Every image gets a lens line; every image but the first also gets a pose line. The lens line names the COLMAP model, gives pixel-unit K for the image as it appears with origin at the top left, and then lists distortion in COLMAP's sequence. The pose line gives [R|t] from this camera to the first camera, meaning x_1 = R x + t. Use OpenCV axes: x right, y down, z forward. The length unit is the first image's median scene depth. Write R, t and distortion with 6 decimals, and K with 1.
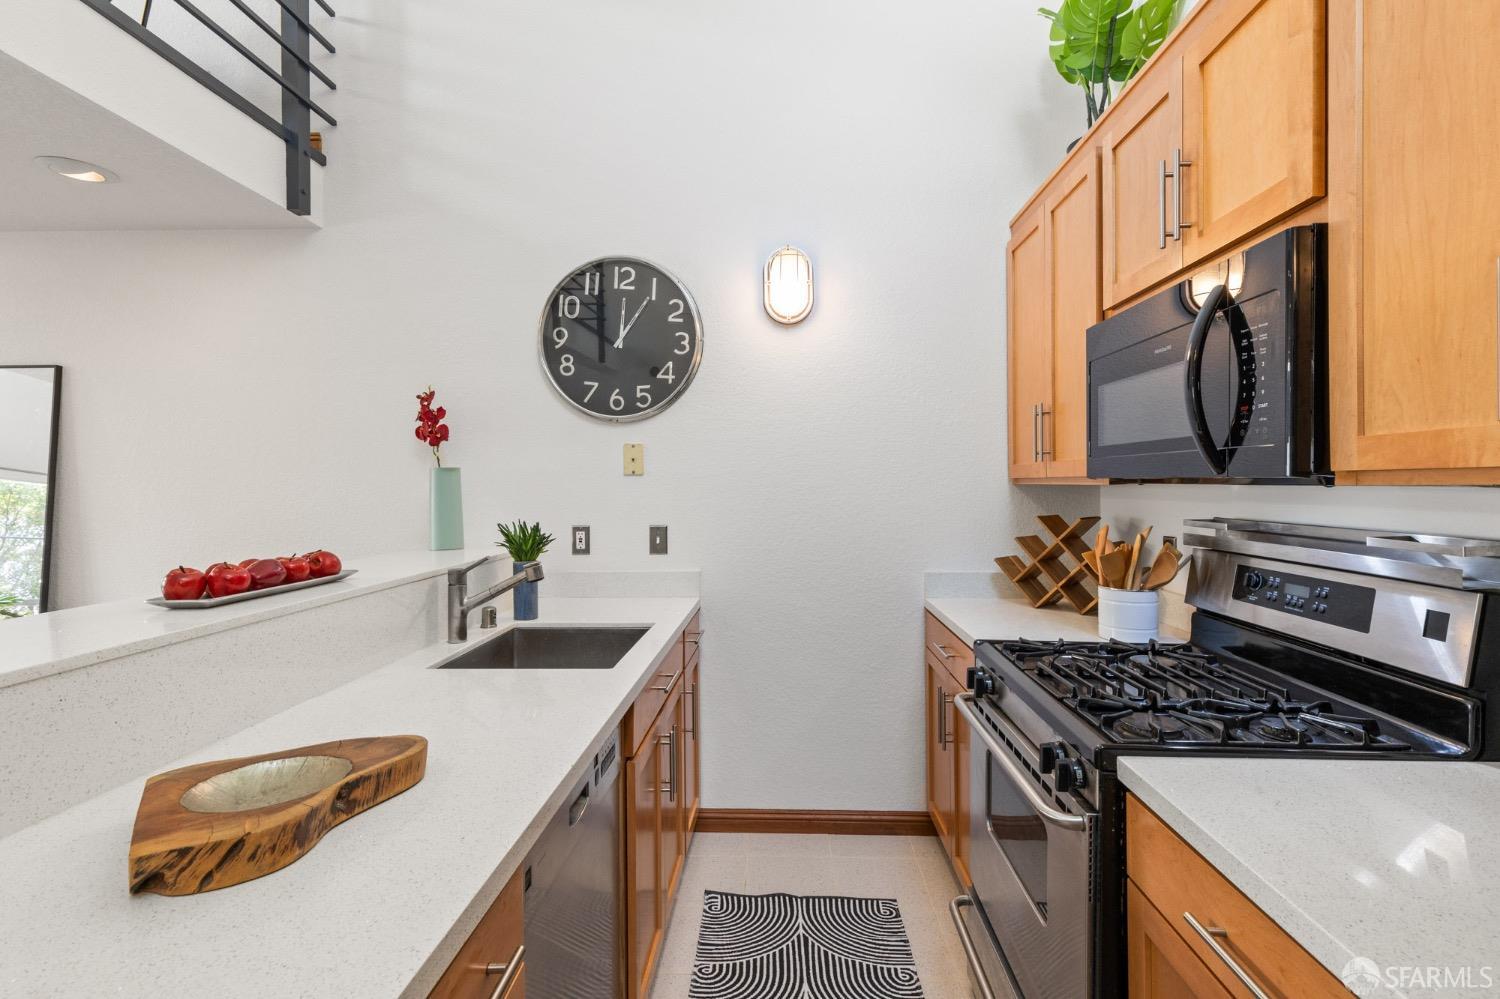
lens RADIAL K [[698.3, 0, 747.4], [0, 698.3, 492.8], [0, 0, 1]] dist [0.000220, -0.000247]
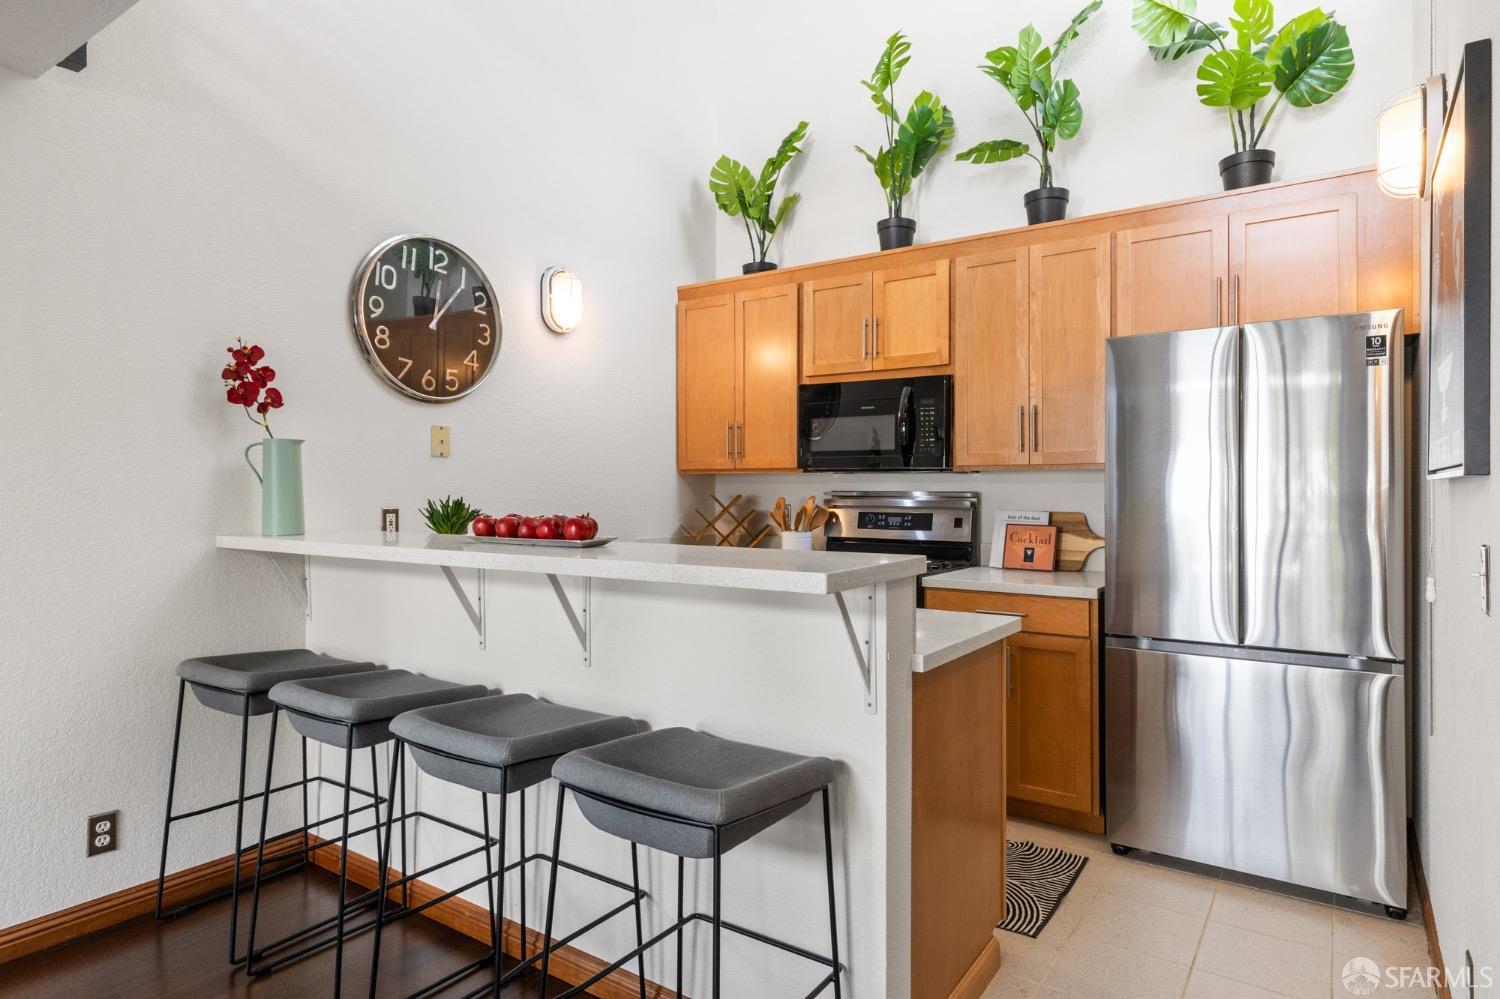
lens RADIAL K [[847.7, 0, 756.7], [0, 847.7, 492.6], [0, 0, 1]] dist [0.005918, 0.001102]
pose [[0.520910, -0.000193, 0.853612, -0.981498], [0.002772, 0.999995, -0.001465, 0.030142], [-0.853607, 0.003129, 0.520907, -0.028173]]
